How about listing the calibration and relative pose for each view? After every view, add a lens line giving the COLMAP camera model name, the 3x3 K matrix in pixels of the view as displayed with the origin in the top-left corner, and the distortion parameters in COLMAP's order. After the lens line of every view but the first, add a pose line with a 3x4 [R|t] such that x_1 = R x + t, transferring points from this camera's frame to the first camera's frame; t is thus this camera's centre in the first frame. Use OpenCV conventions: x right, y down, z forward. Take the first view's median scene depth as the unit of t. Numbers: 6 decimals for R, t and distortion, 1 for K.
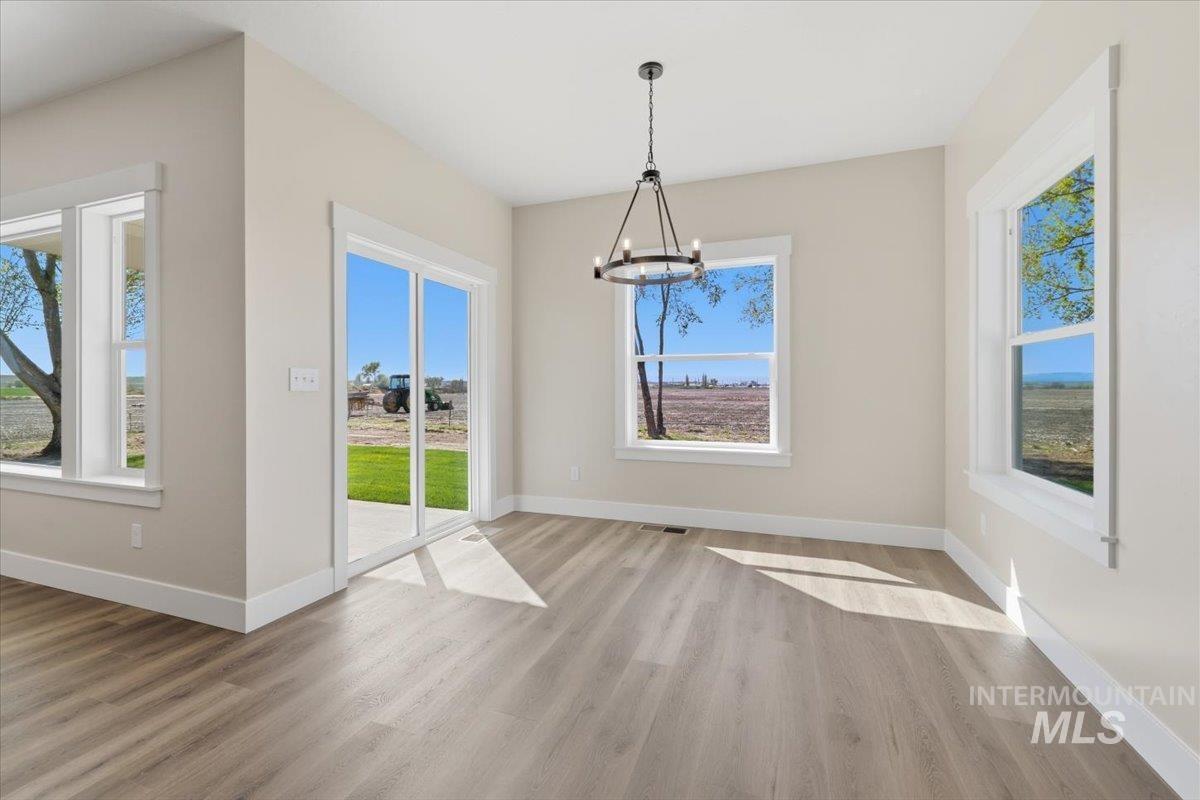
lens RADIAL K [[512.8, 0, 595.4], [0, 512.8, 390.2], [0, 0, 1]] dist [0.002871, 0.000082]
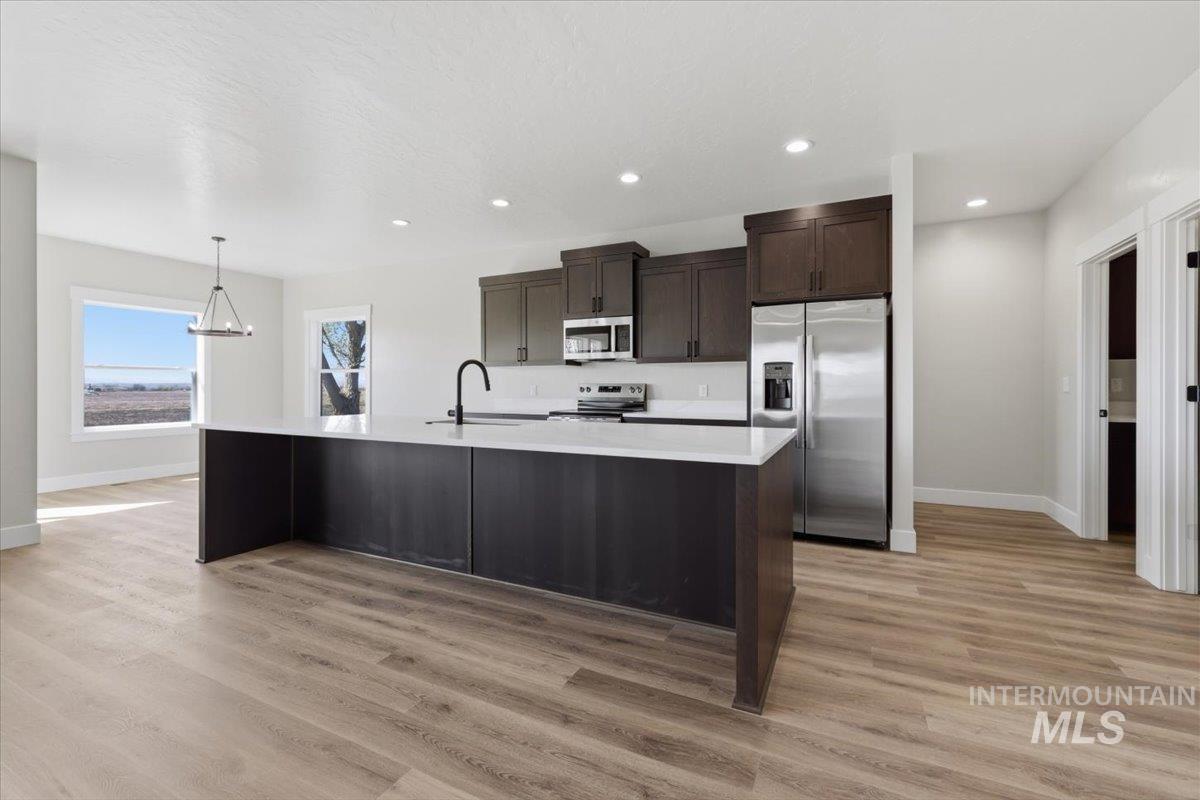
lens RADIAL K [[512.8, 0, 595.4], [0, 512.8, 390.2], [0, 0, 1]] dist [0.002871, 0.000082]
pose [[0.109933, -0.002842, 0.993935, -1.214087], [0.006769, 0.999975, 0.002110, 0.006359], [-0.993916, 0.006496, 0.109950, -0.518308]]
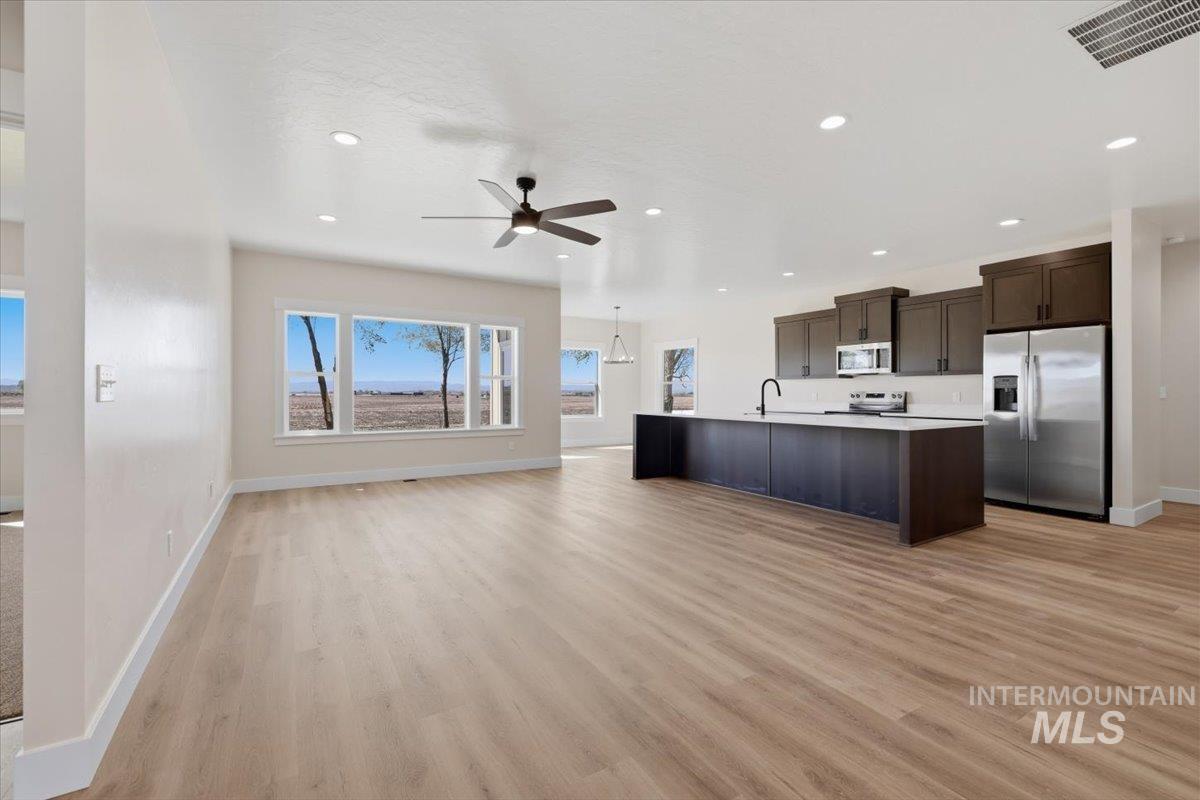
lens RADIAL K [[512.8, 0, 595.4], [0, 512.8, 390.2], [0, 0, 1]] dist [0.002871, 0.000082]
pose [[0.619875, 0.009223, 0.784646, -1.878482], [0.002984, 0.999896, -0.014110, 0.009824], [-0.784695, 0.011088, 0.619783, -0.748917]]
